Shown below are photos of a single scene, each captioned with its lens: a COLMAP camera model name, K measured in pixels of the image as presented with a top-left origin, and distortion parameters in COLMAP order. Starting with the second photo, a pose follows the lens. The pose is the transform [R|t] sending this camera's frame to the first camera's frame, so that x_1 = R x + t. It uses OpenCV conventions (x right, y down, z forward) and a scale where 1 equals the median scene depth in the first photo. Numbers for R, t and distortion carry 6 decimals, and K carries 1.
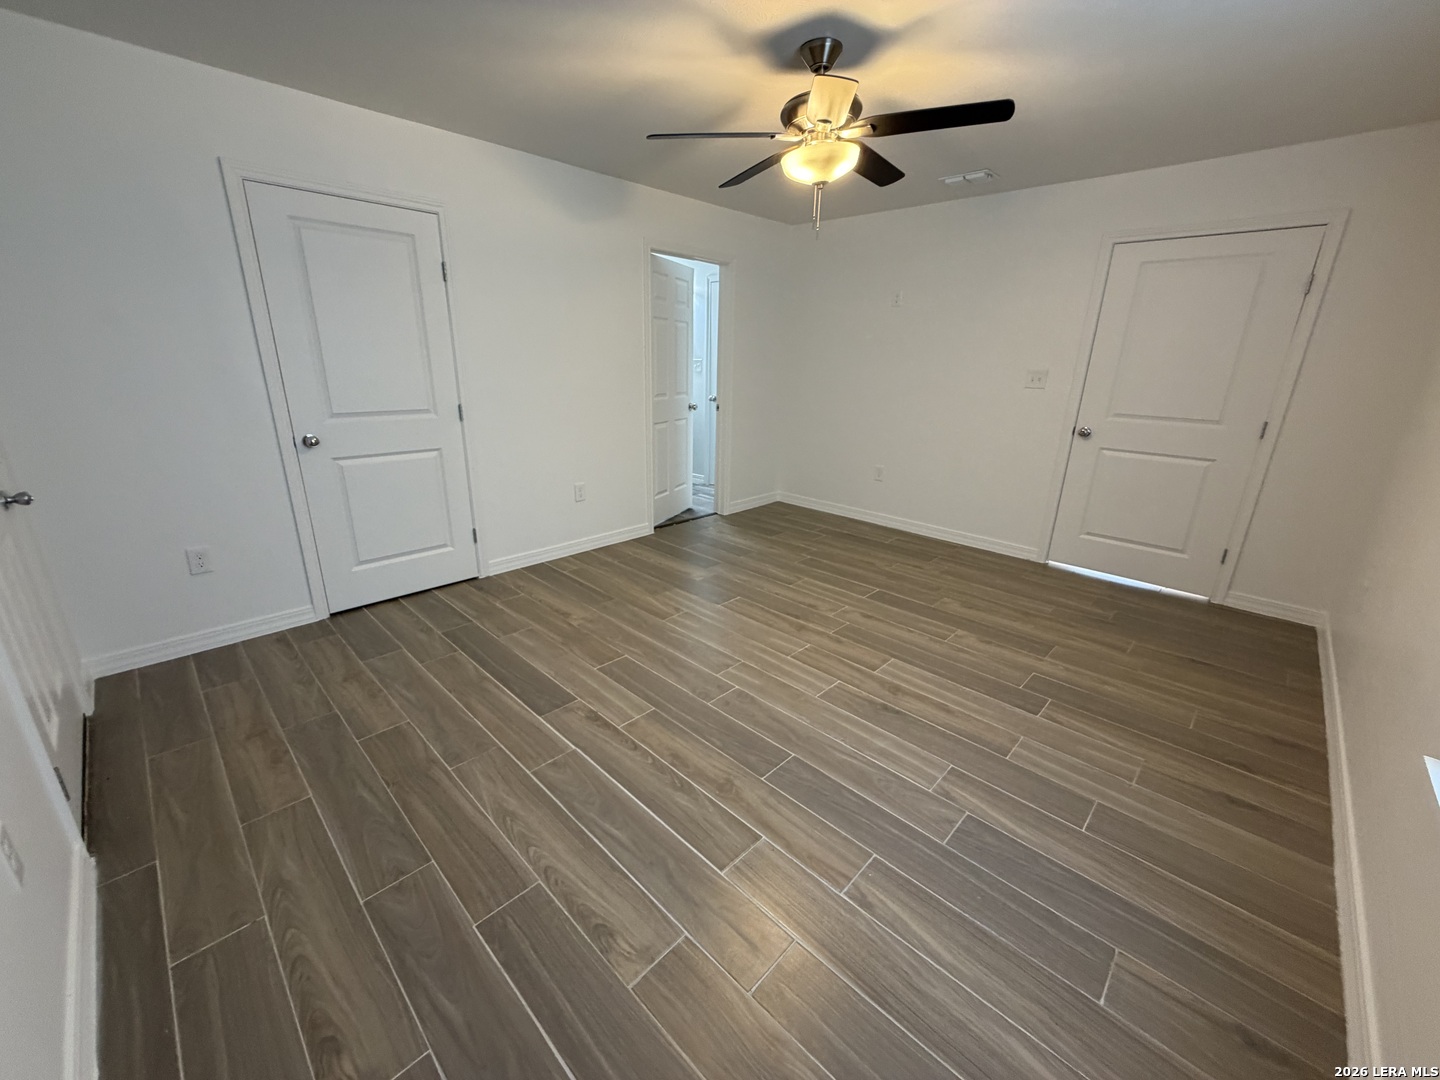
lens RADIAL K [[573.9, 0, 720.0], [0, 573.9, 540.0], [0, 0, 1]] dist [0.000820, -0.000099]
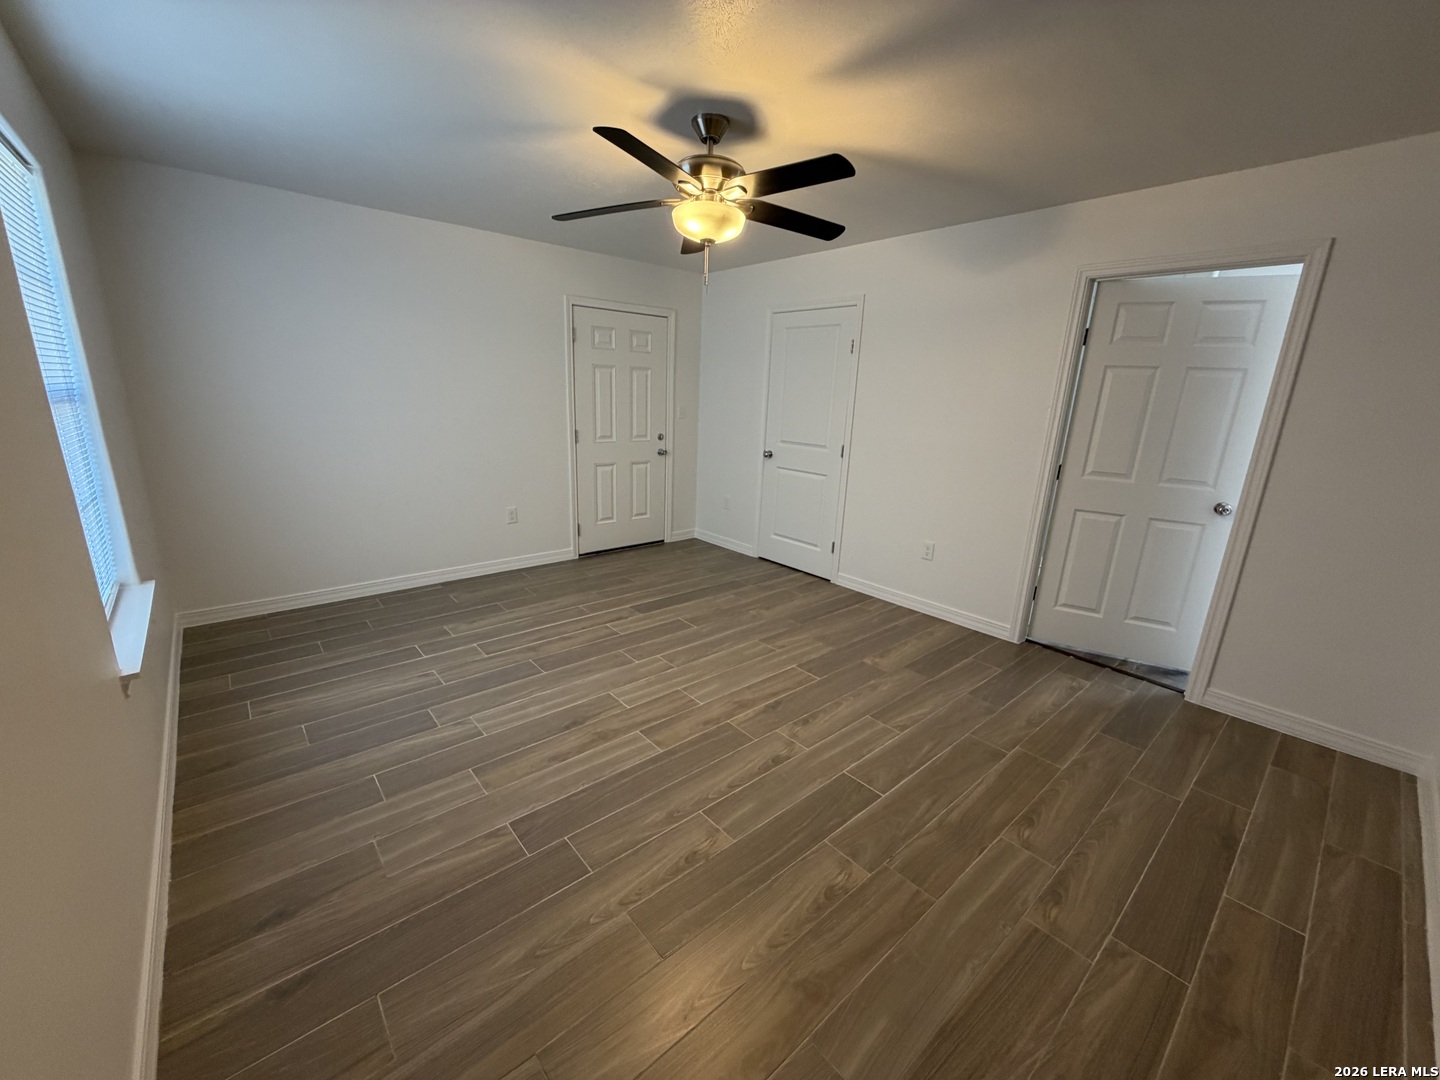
lens RADIAL K [[573.9, 0, 720.0], [0, 573.9, 540.0], [0, 0, 1]] dist [0.000820, -0.000099]
pose [[-0.082142, 0.229335, -0.969875, 0.992753], [-0.341459, 0.907787, 0.243573, -0.298064], [0.936300, 0.351180, 0.003741, 0.913785]]
